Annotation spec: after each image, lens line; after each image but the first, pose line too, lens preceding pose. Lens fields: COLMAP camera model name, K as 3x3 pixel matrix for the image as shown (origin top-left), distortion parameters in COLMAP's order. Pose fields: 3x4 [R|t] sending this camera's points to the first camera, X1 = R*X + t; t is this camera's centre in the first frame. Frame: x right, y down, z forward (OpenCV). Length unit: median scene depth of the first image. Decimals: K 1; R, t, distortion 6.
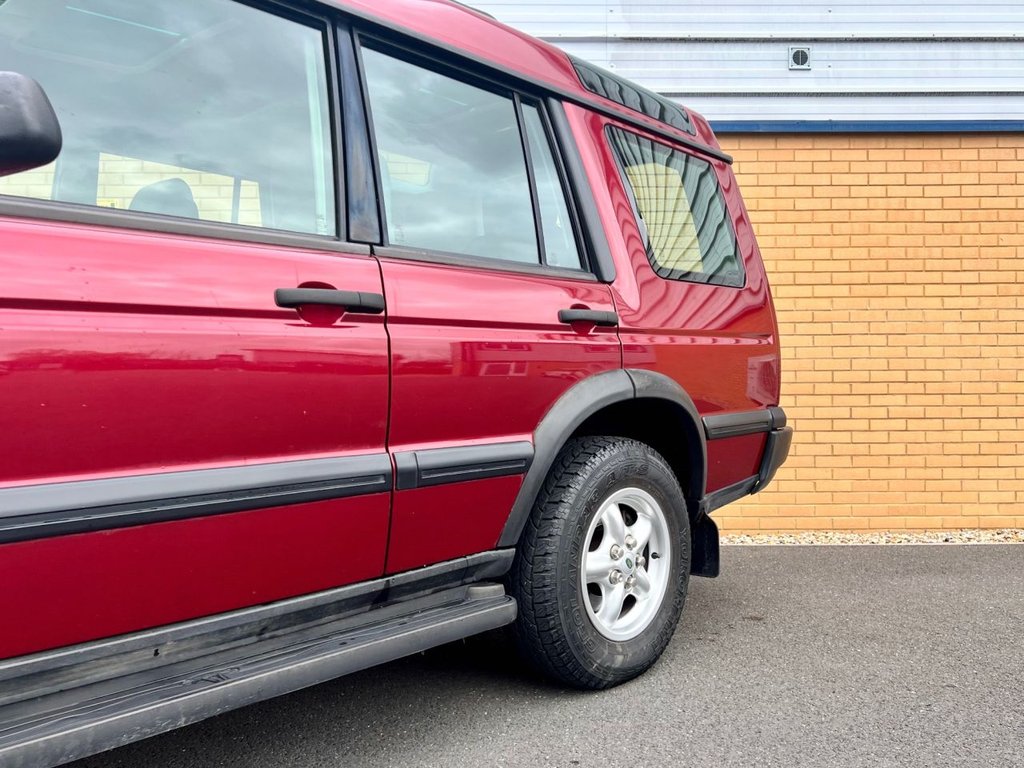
lens RADIAL K [[877.8, 0, 591.2], [0, 877.8, 408.5], [0, 0, 1]] dist [0.043955, -0.047790]
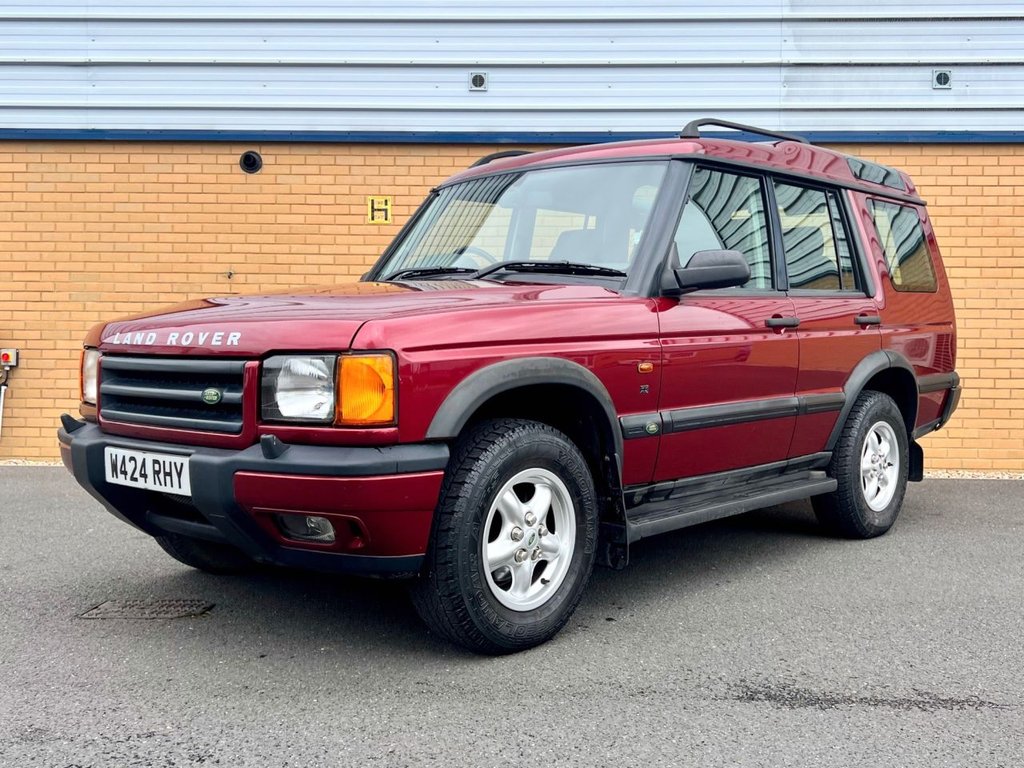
lens RADIAL K [[1061.0, 0, 515.8], [0, 1061.0, 378.4], [0, 0, 1]] dist [0.102404, -0.218003]
pose [[0.998144, 0.016788, -0.058538, -0.256891], [-0.015386, 0.999586, 0.024311, -0.014276], [0.058922, -0.023365, 0.997989, -0.516179]]
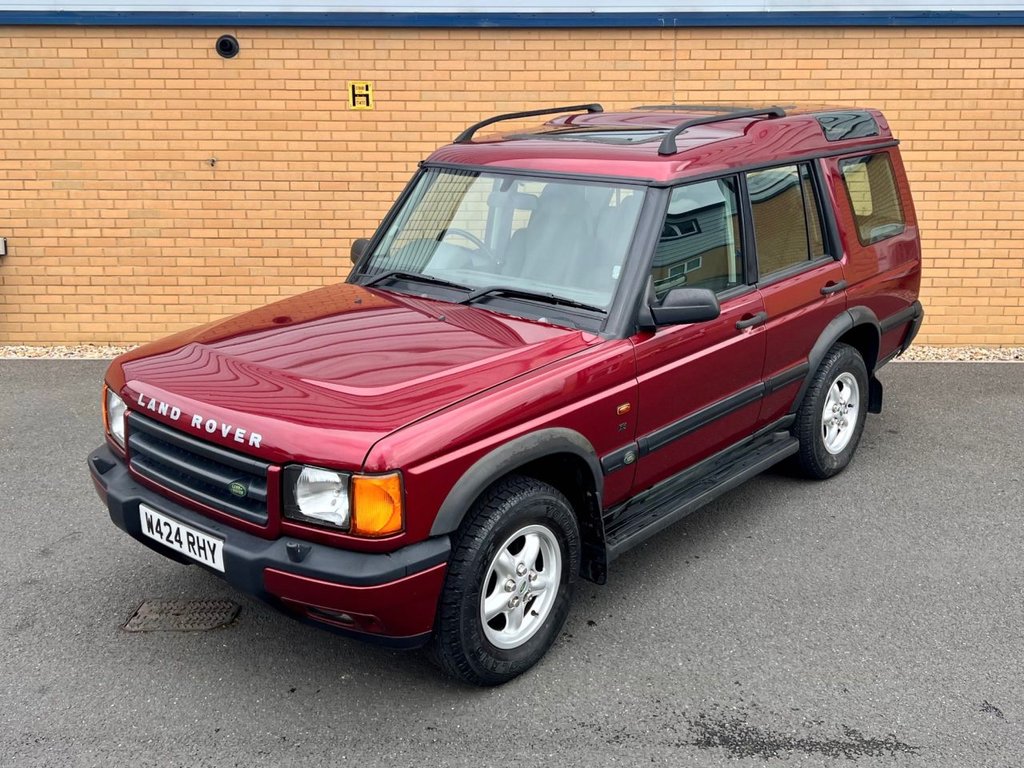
lens RADIAL K [[1097.7, 0, 523.1], [0, 1097.7, 302.6], [0, 0, 1]] dist [0.104793, -0.237986]
pose [[0.999409, 0.012600, -0.031988, -0.261160], [-0.005871, 0.979302, 0.202320, -0.243018], [0.033875, -0.202013, 0.978797, -0.582381]]
